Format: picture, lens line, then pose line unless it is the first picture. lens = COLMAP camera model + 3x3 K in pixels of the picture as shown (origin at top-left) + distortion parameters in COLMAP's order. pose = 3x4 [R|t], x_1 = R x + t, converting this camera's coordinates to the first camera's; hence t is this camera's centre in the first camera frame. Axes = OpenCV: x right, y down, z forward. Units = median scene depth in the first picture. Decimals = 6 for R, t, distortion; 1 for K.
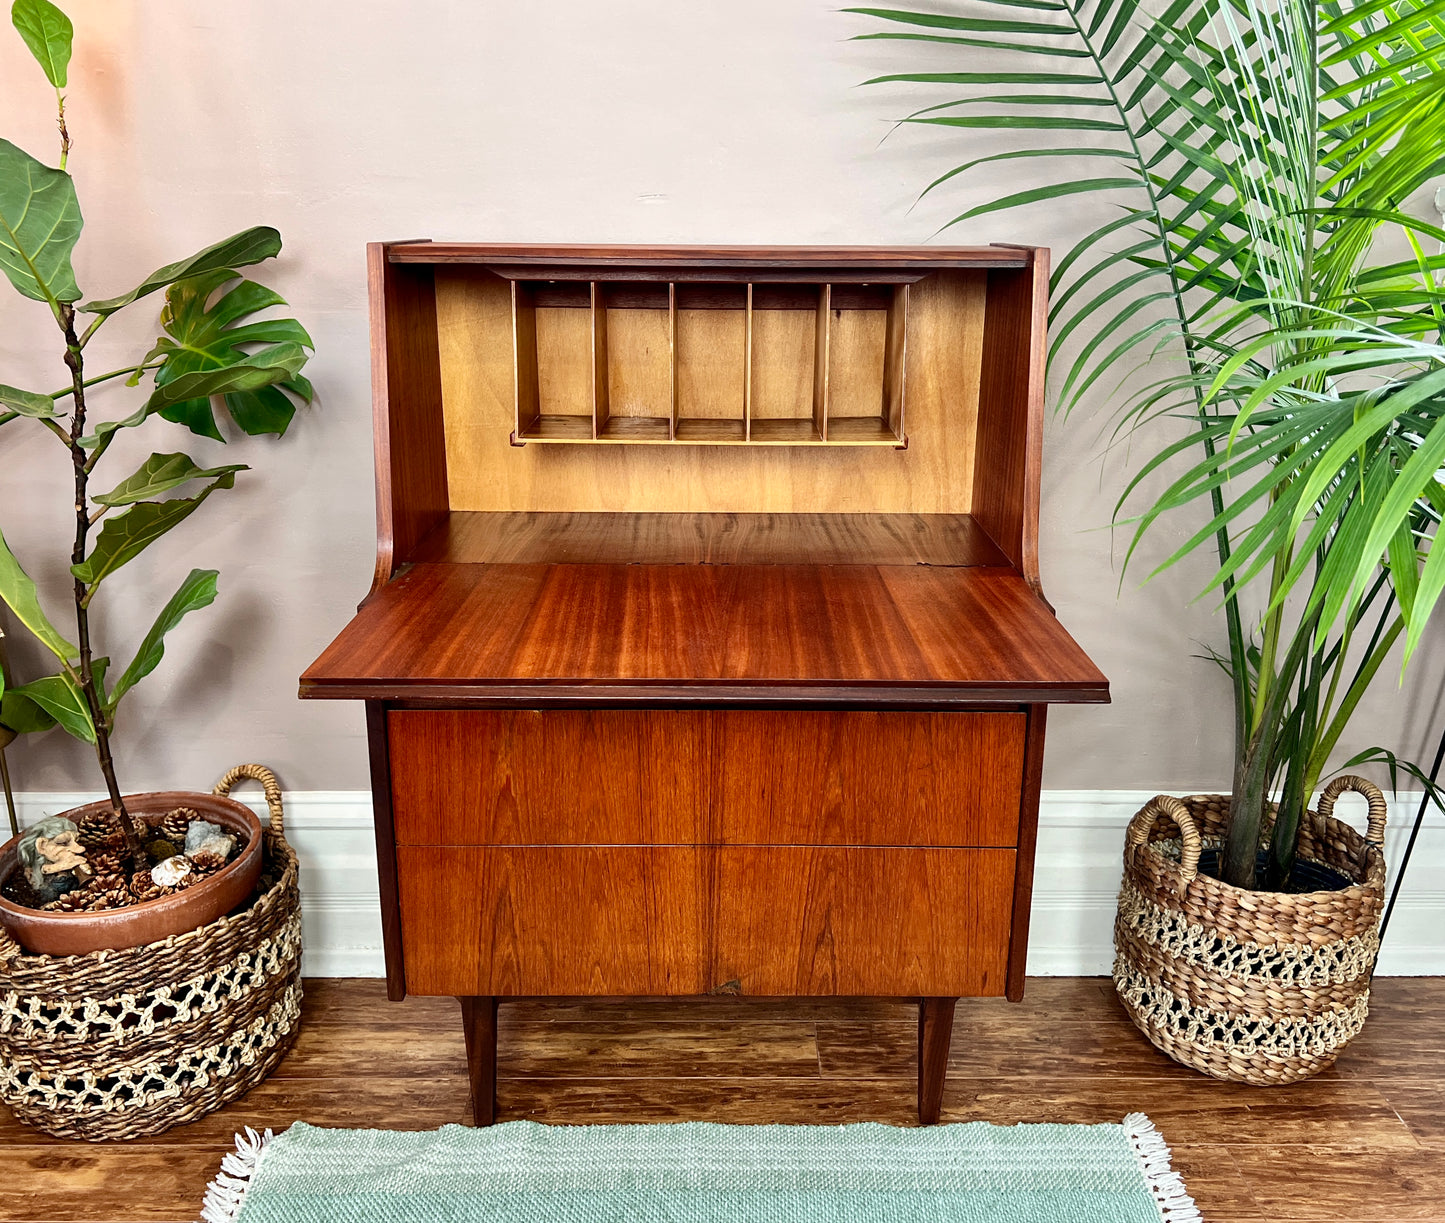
lens RADIAL K [[1262.5, 0, 728.8], [0, 1262.5, 611.4], [0, 0, 1]] dist [0.037303, -0.039671]
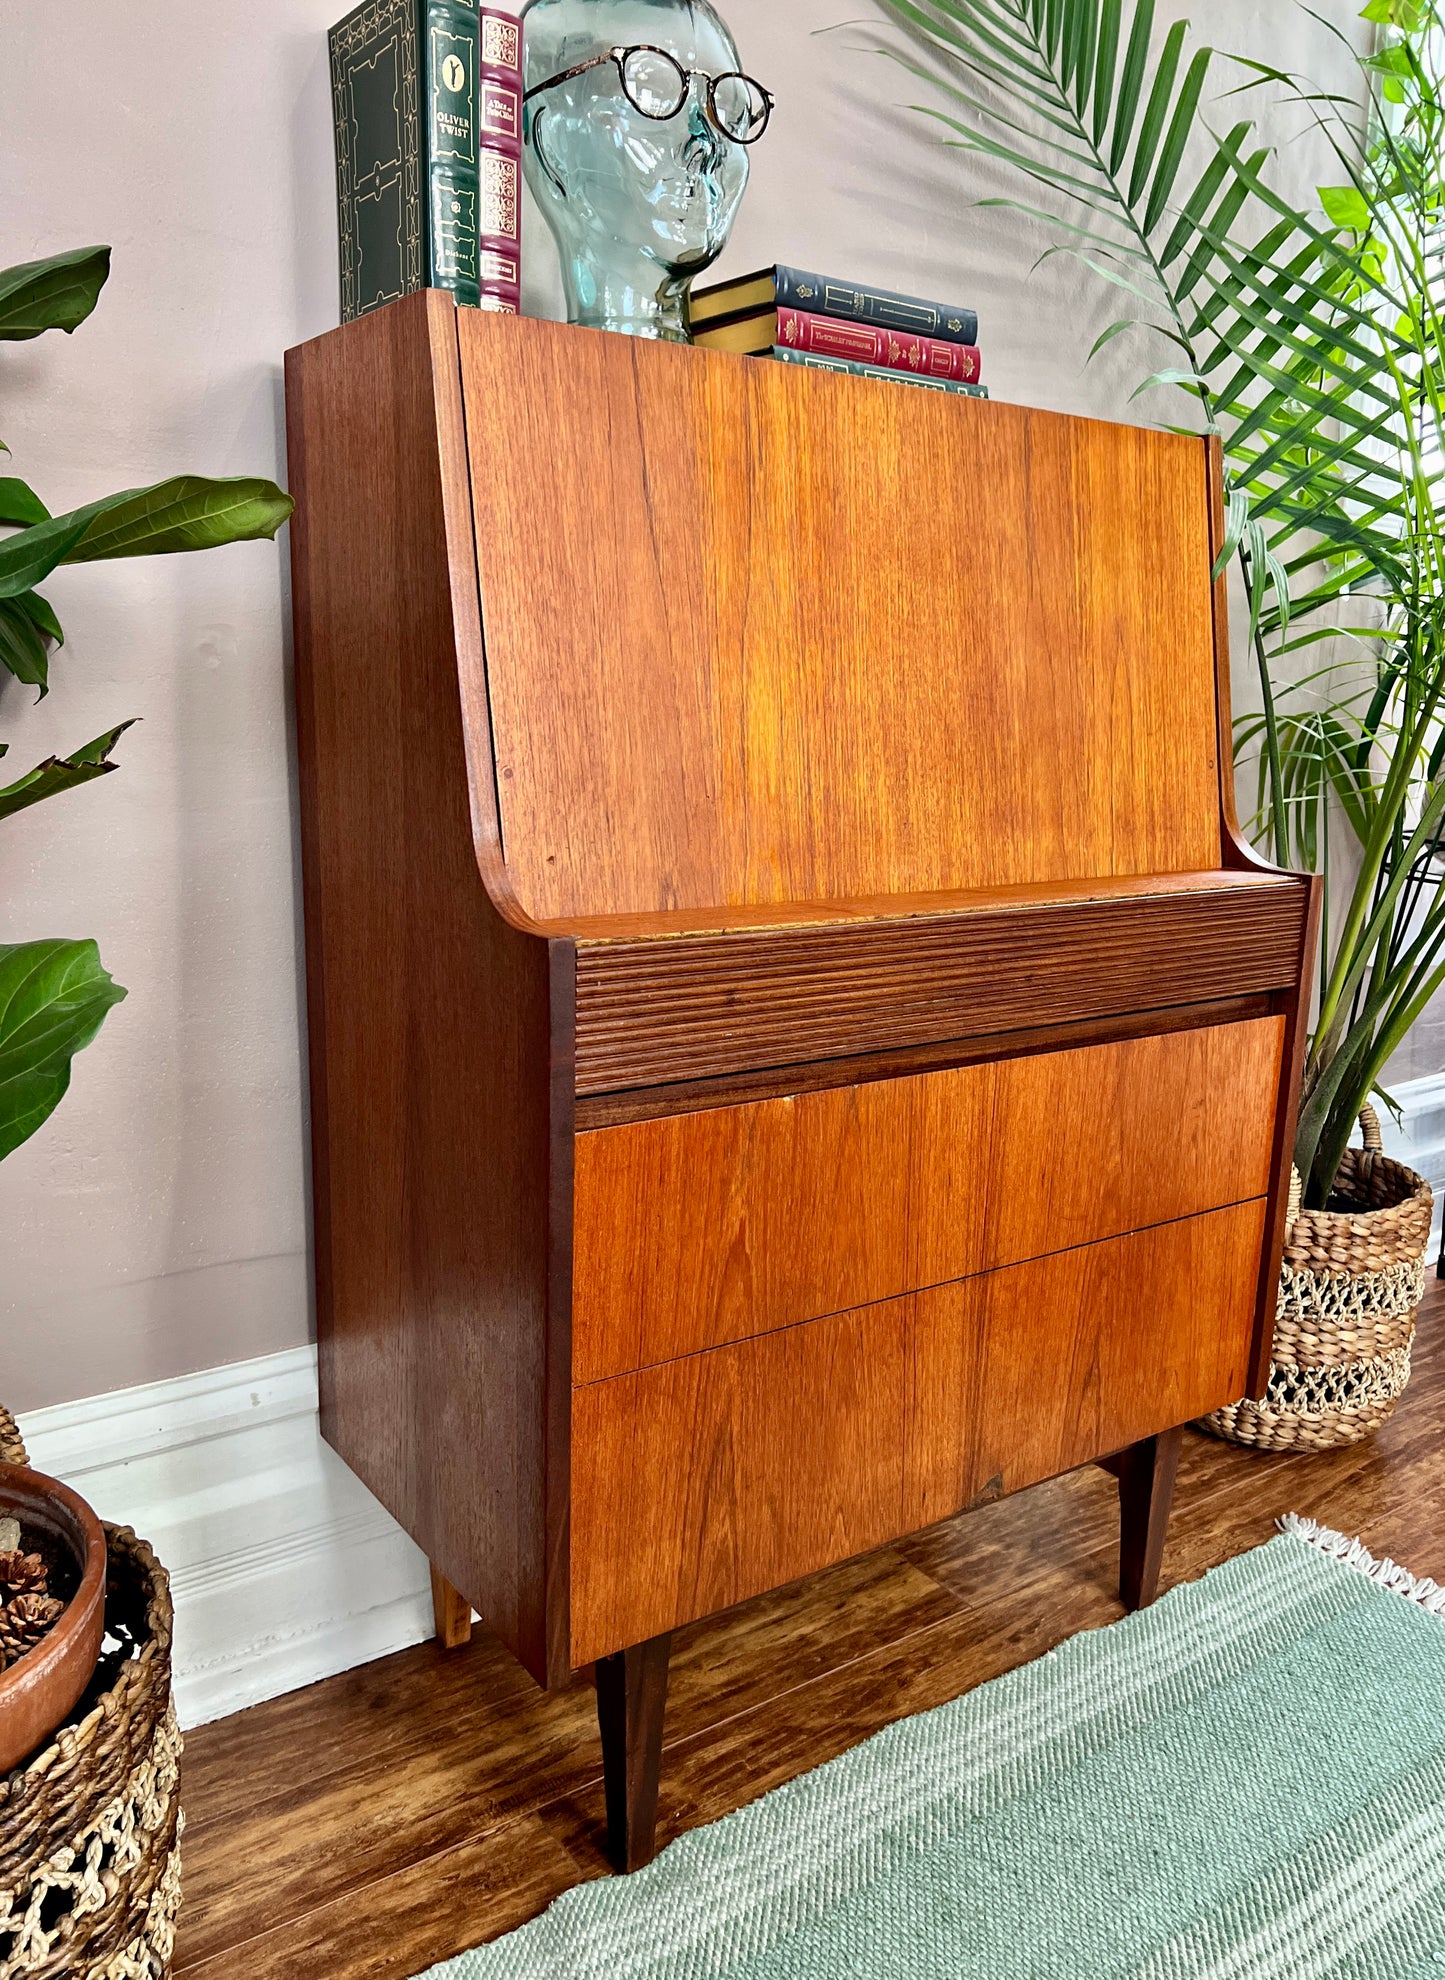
lens RADIAL K [[1510.5, 0, 758.3], [0, 1510.5, 1008.5], [0, 0, 1]] dist [0.035994, -0.047368]
pose [[0.811341, -0.106901, 0.574716, -0.512444], [0.147621, 0.988741, -0.024487, 0.046293], [-0.565627, 0.104707, 0.817987, 0.373468]]
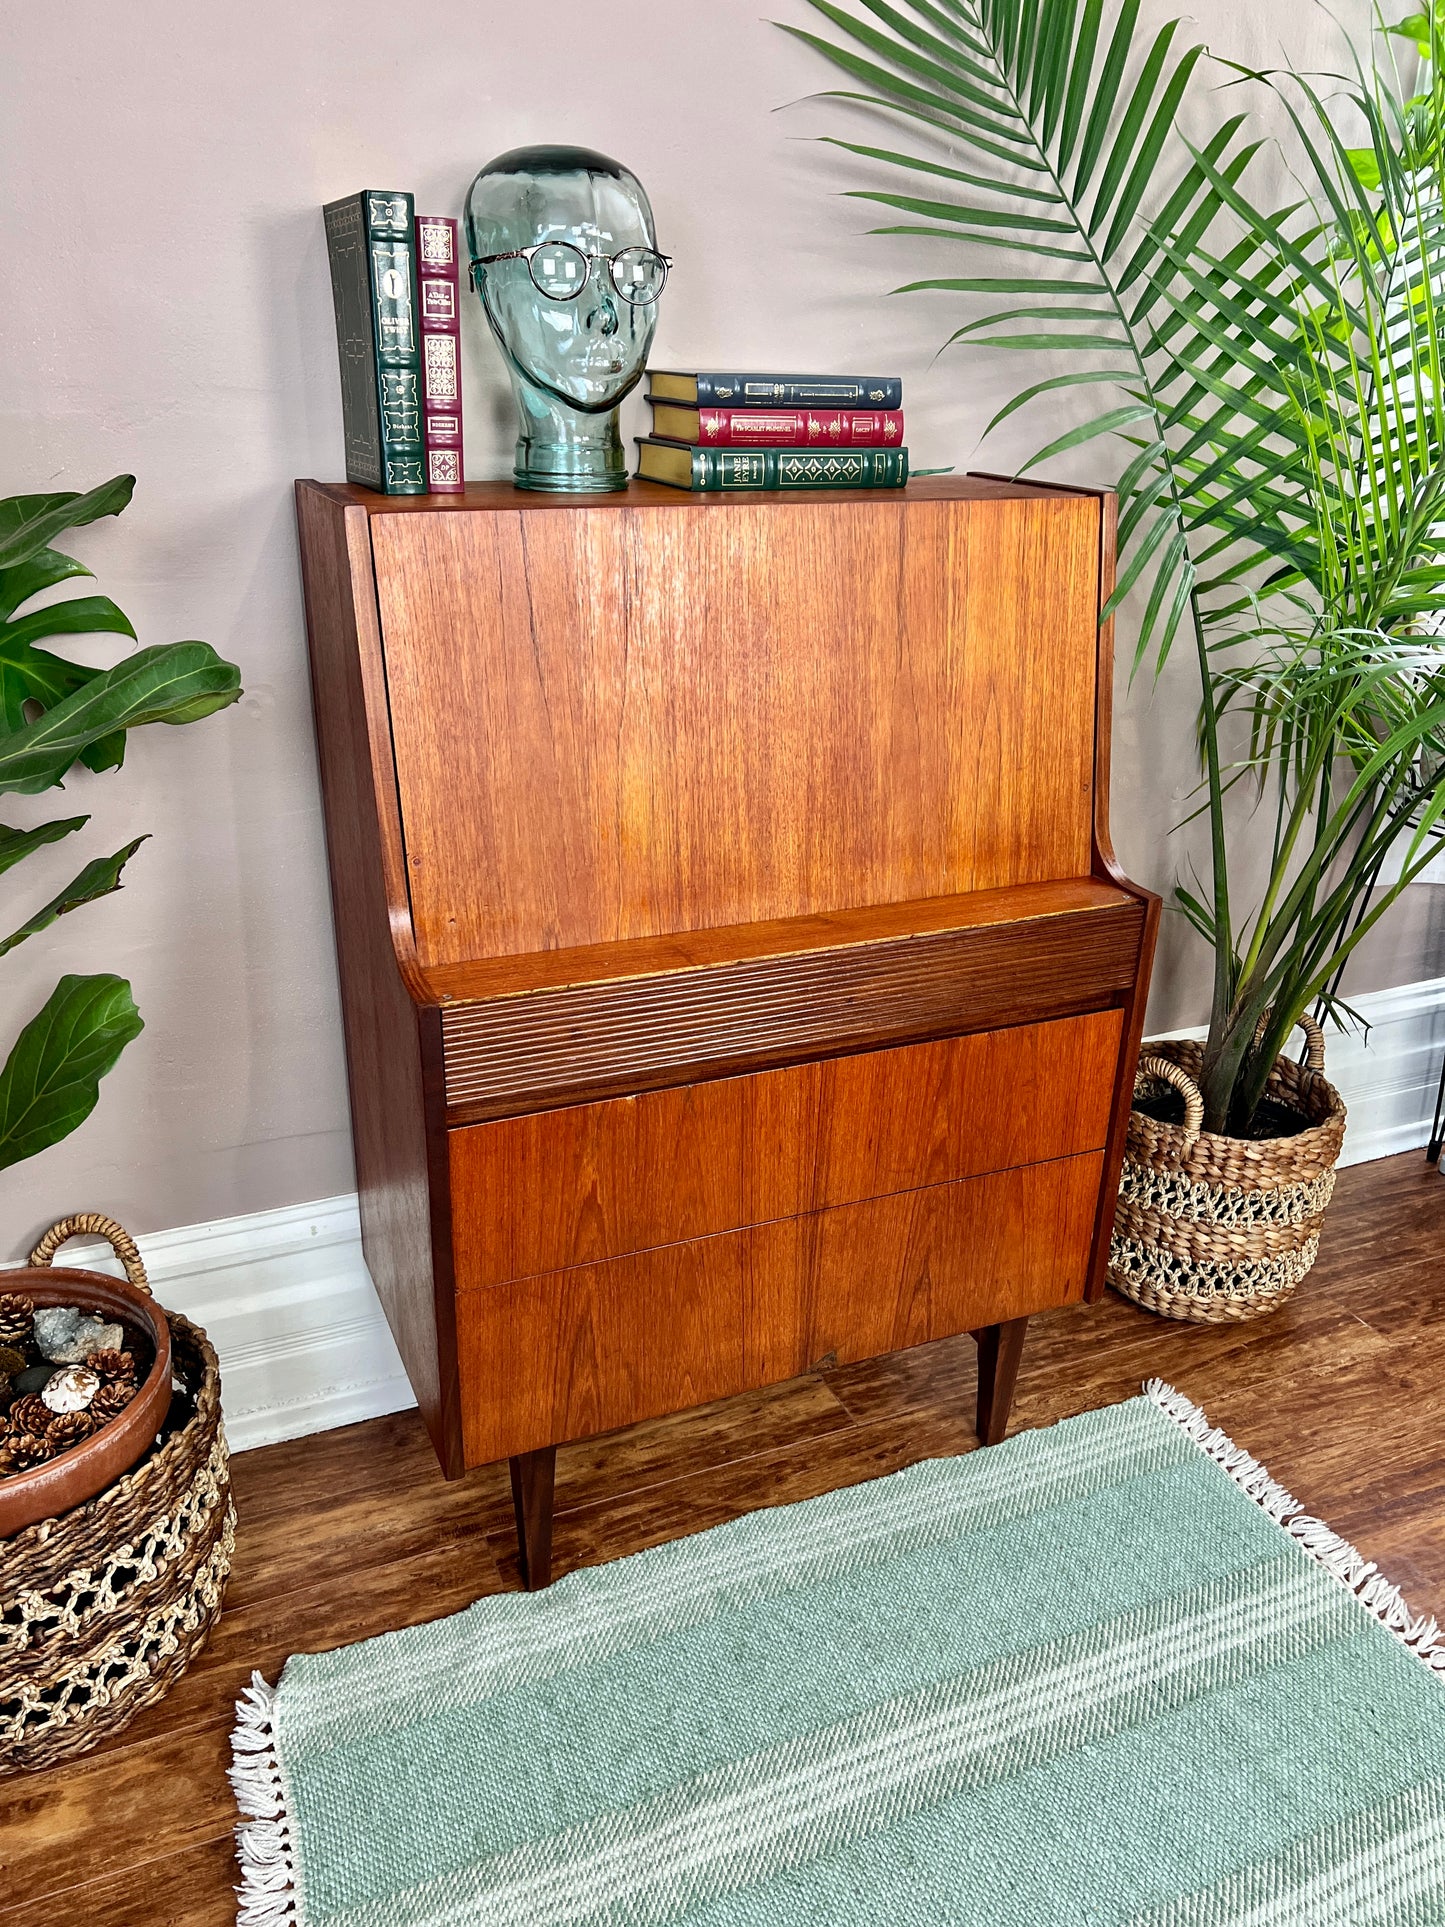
lens RADIAL K [[1470.0, 0, 727.9], [0, 1470.0, 980.5], [0, 0, 1]] dist [0.029521, -0.030426]
pose [[0.916263, -0.144420, 0.373638, -0.389262], [0.100230, 0.985733, 0.135217, -0.103772], [-0.387836, -0.086444, 0.917666, 0.109328]]
